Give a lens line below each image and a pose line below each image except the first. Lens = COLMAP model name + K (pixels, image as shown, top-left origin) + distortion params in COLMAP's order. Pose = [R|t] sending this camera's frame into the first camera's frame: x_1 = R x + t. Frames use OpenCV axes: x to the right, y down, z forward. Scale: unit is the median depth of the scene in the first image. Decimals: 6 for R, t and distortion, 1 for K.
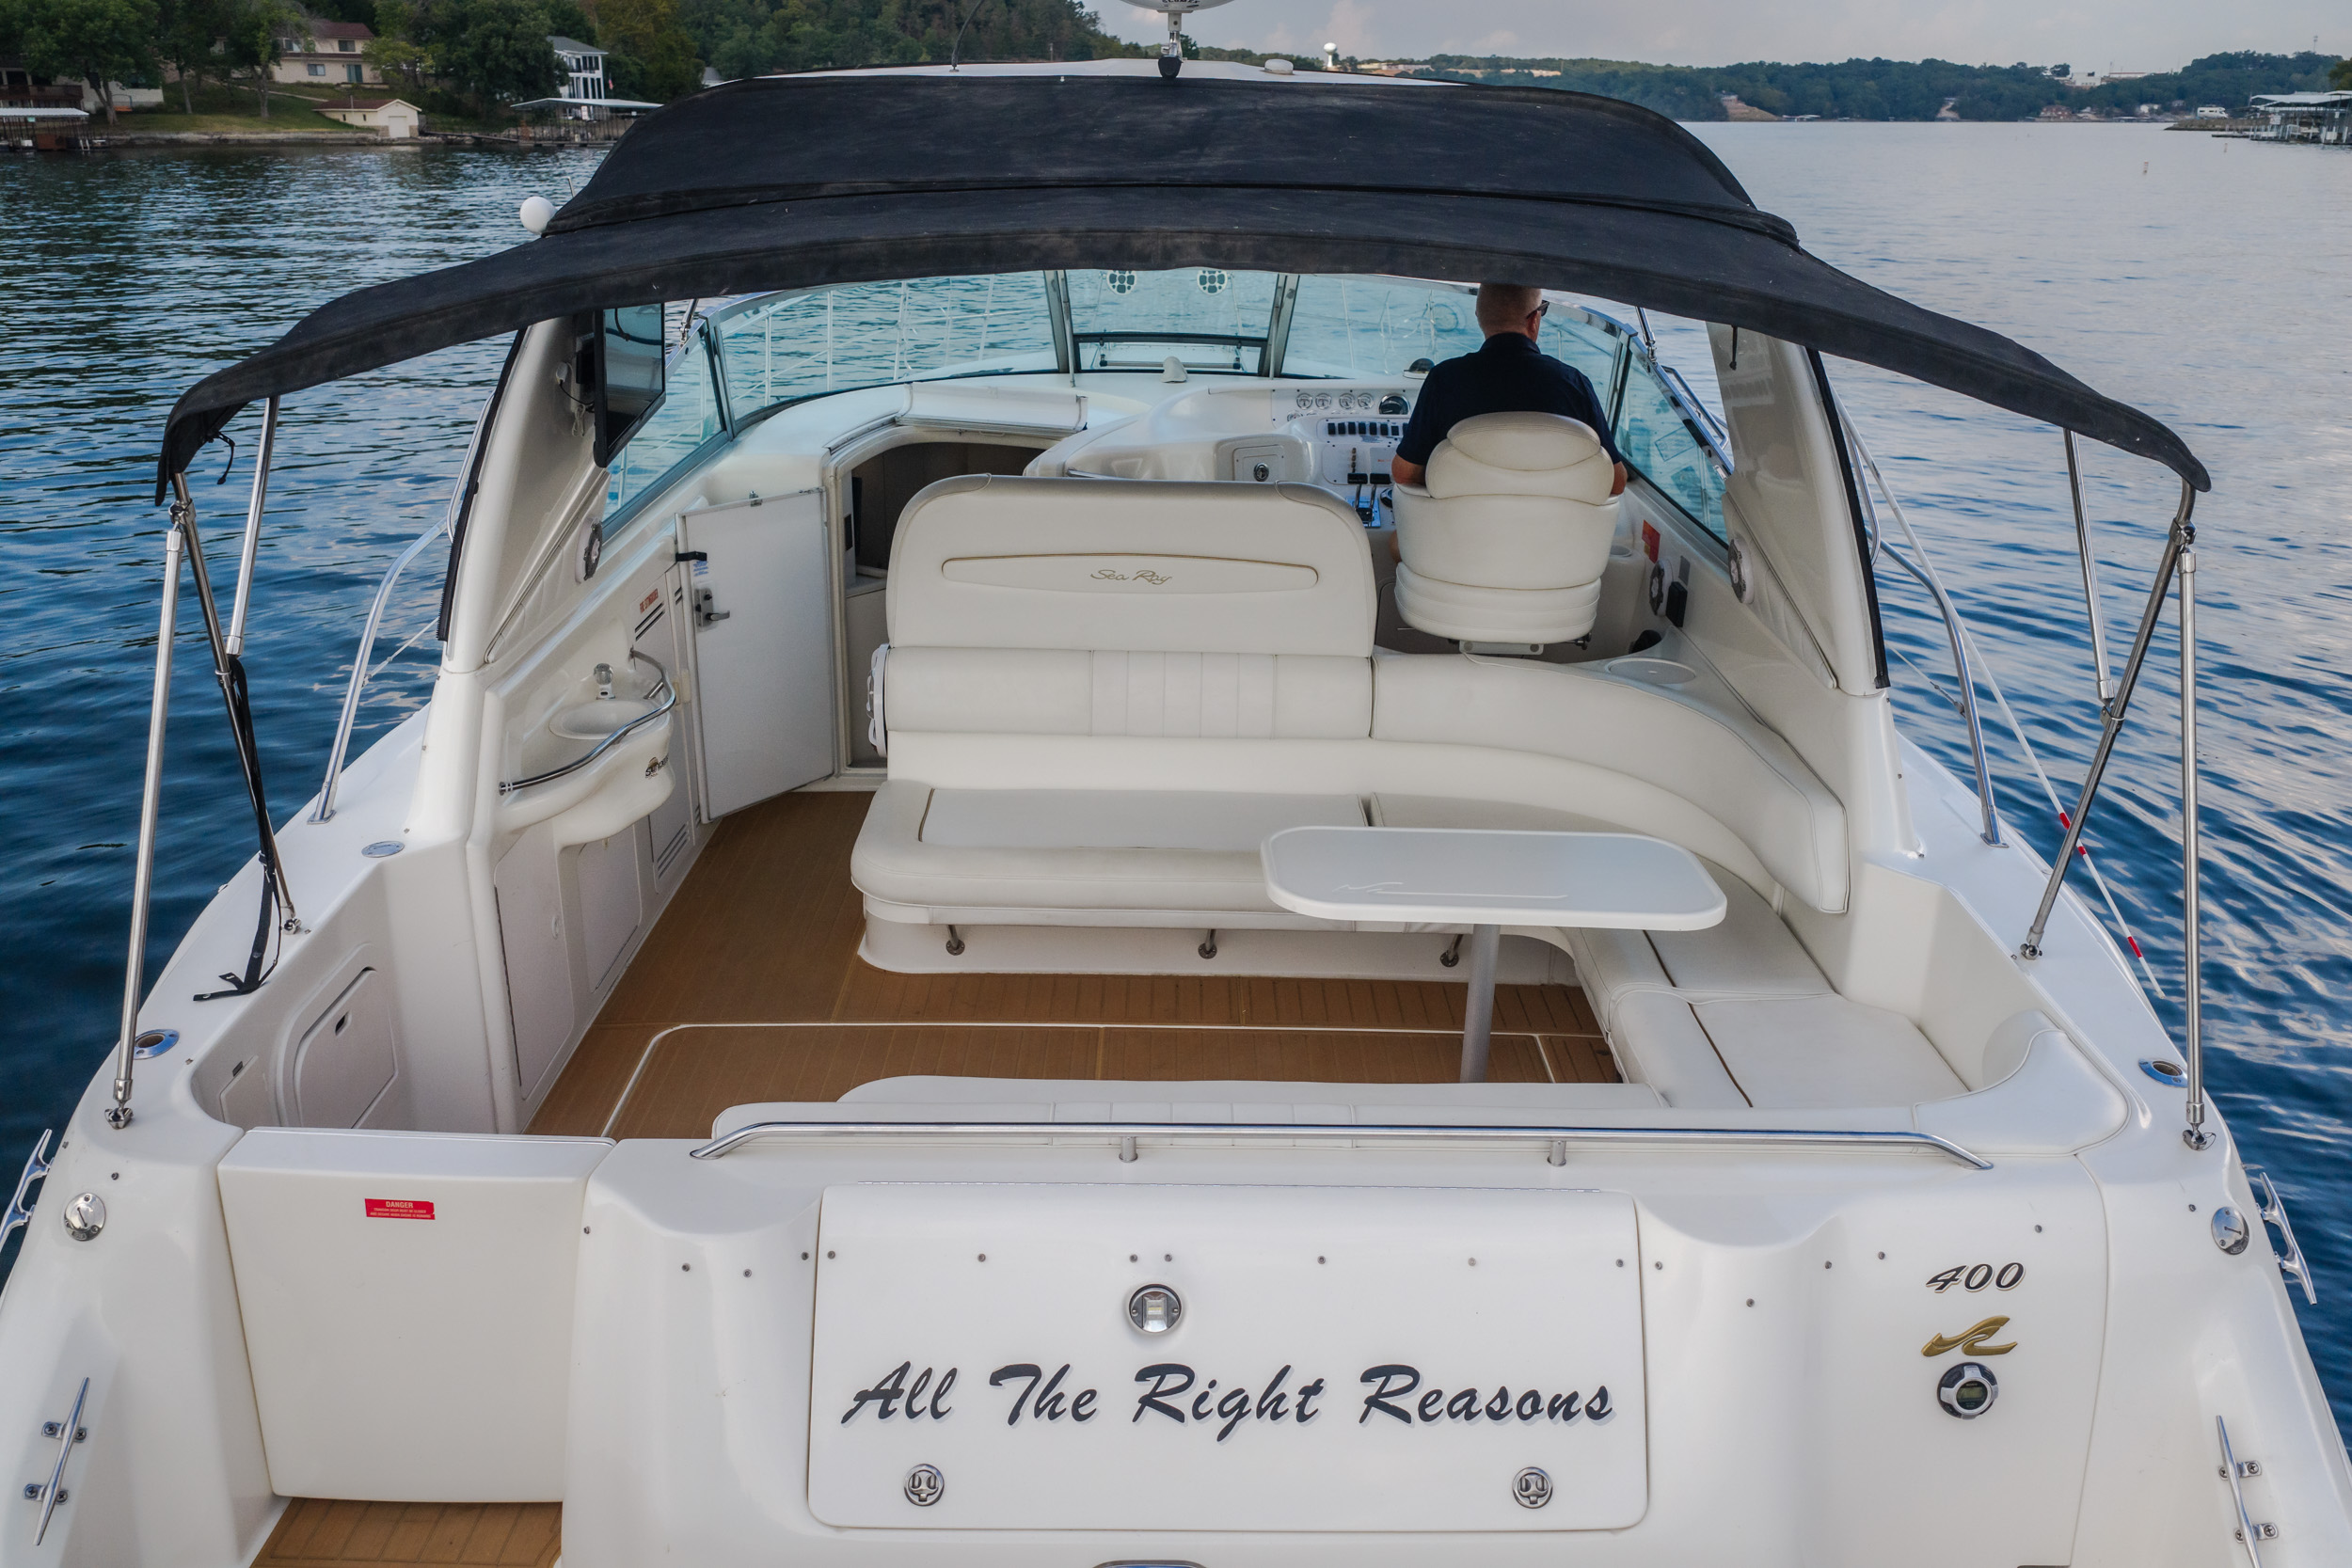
lens RADIAL K [[1880.4, 0, 1172.8], [0, 1880.4, 787.9], [0, 0, 1]] dist [-0.002934, 0.009501]
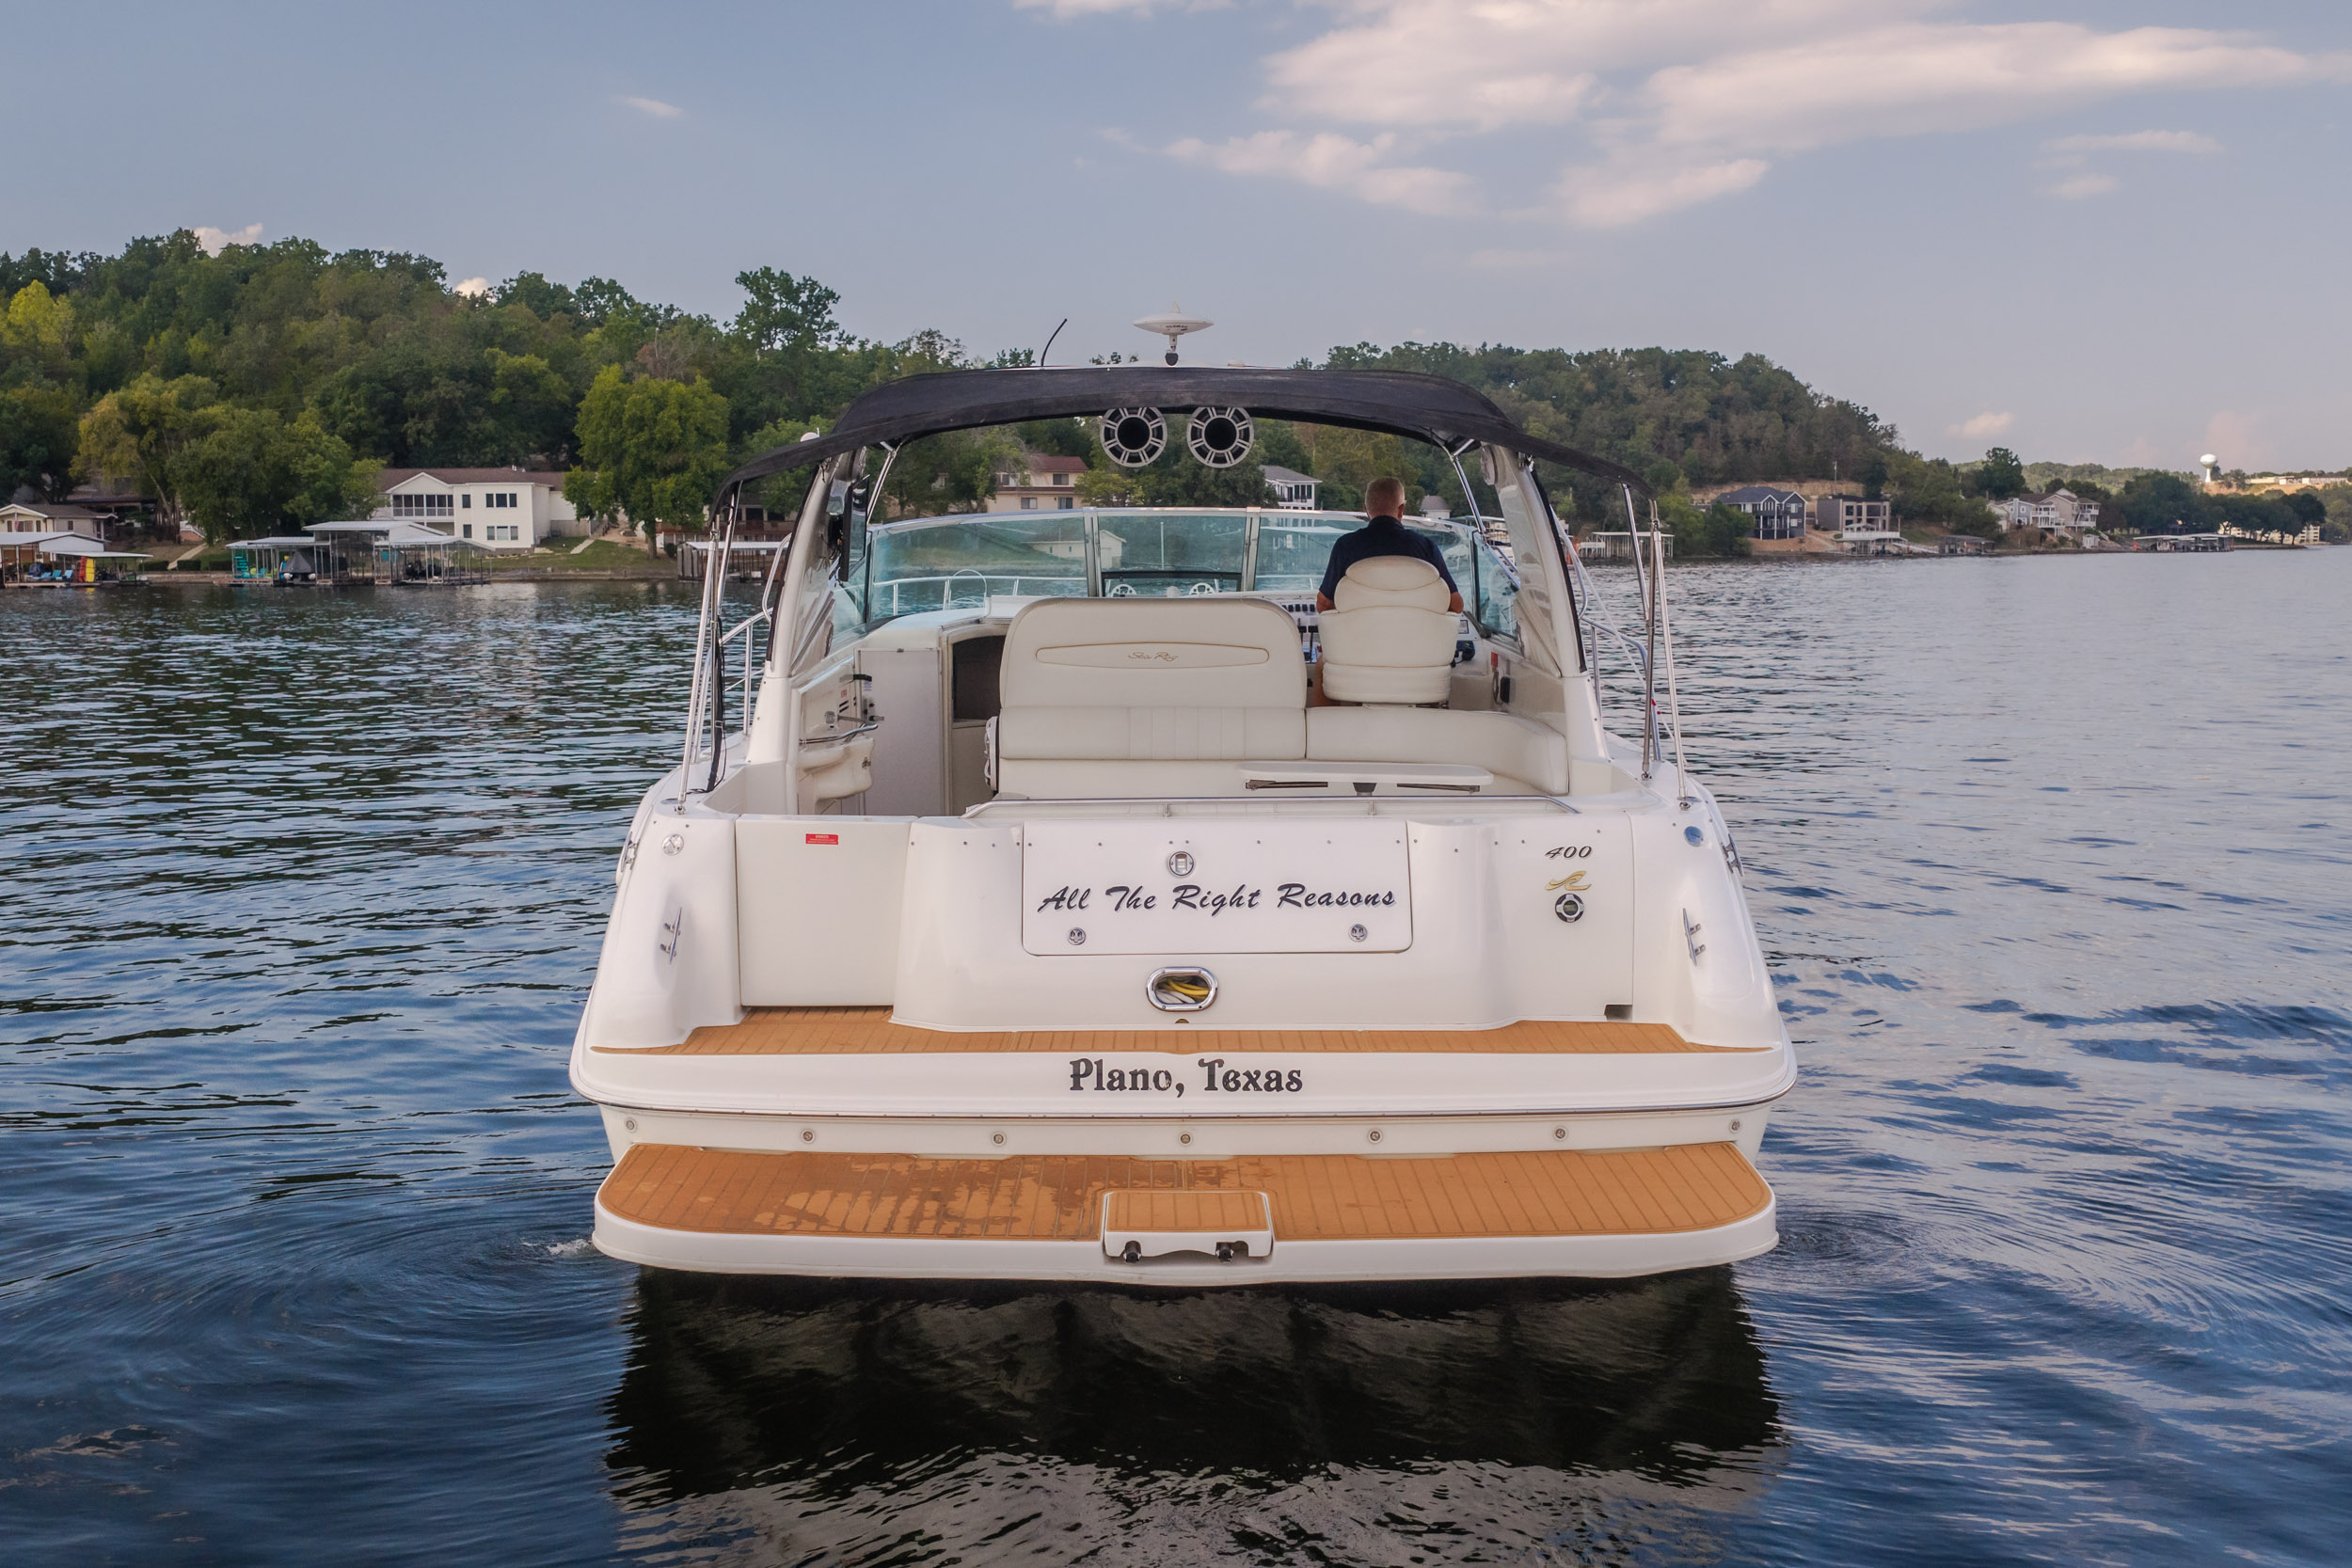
lens RADIAL K [[1880.4, 0, 1176.9], [0, 1880.4, 781.7], [0, 0, 1]] dist [-0.002934, 0.009501]
pose [[0.999790, -0.019719, 0.005495, -0.024997], [0.020403, 0.981691, -0.189385, 0.598365], [-0.001660, 0.189457, 0.981888, -1.139198]]
